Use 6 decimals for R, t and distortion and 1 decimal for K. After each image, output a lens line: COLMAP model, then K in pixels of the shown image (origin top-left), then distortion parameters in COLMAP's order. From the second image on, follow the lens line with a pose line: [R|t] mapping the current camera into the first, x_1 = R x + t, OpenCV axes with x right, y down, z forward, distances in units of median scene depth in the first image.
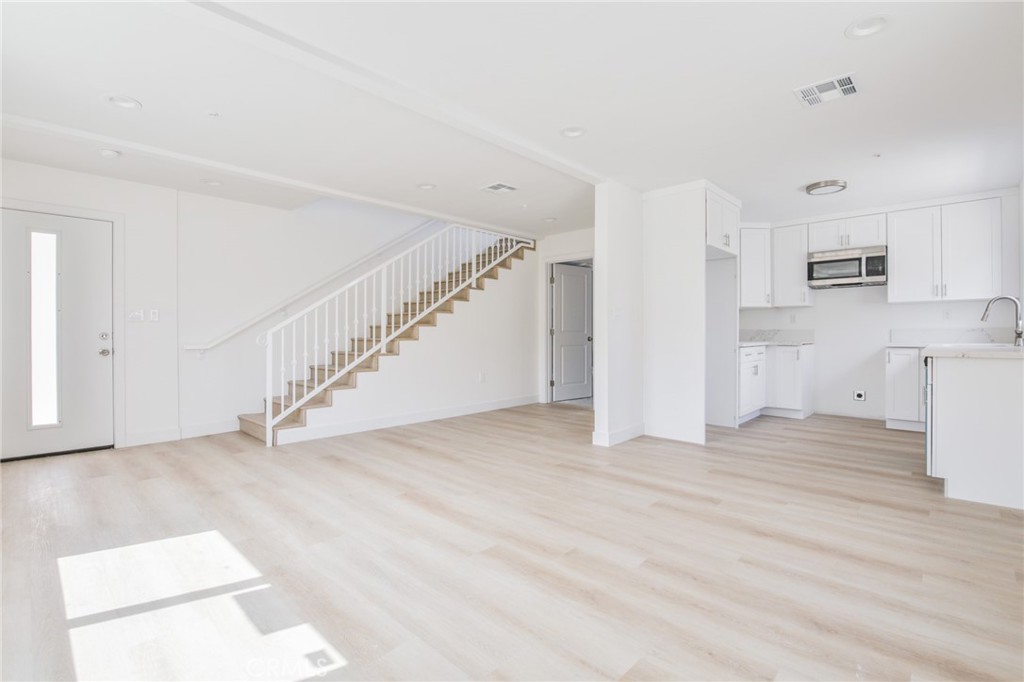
lens RADIAL K [[467.7, 0, 512.0], [0, 467.7, 335.3], [0, 0, 1]] dist [0.000447, -0.011988]
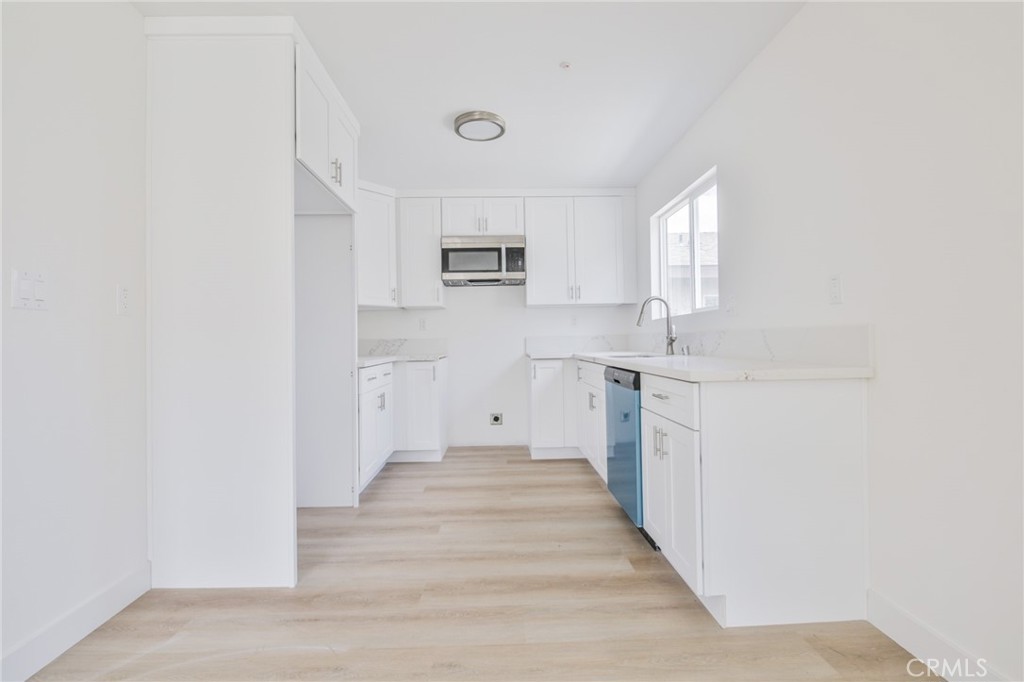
lens RADIAL K [[467.7, 0, 512.0], [0, 467.7, 335.3], [0, 0, 1]] dist [0.000447, -0.011988]
pose [[0.703088, 0.001462, 0.711101, 0.193585], [0.017161, 0.999672, -0.019024, -0.001096], [-0.710895, 0.025579, 0.702832, 0.427094]]
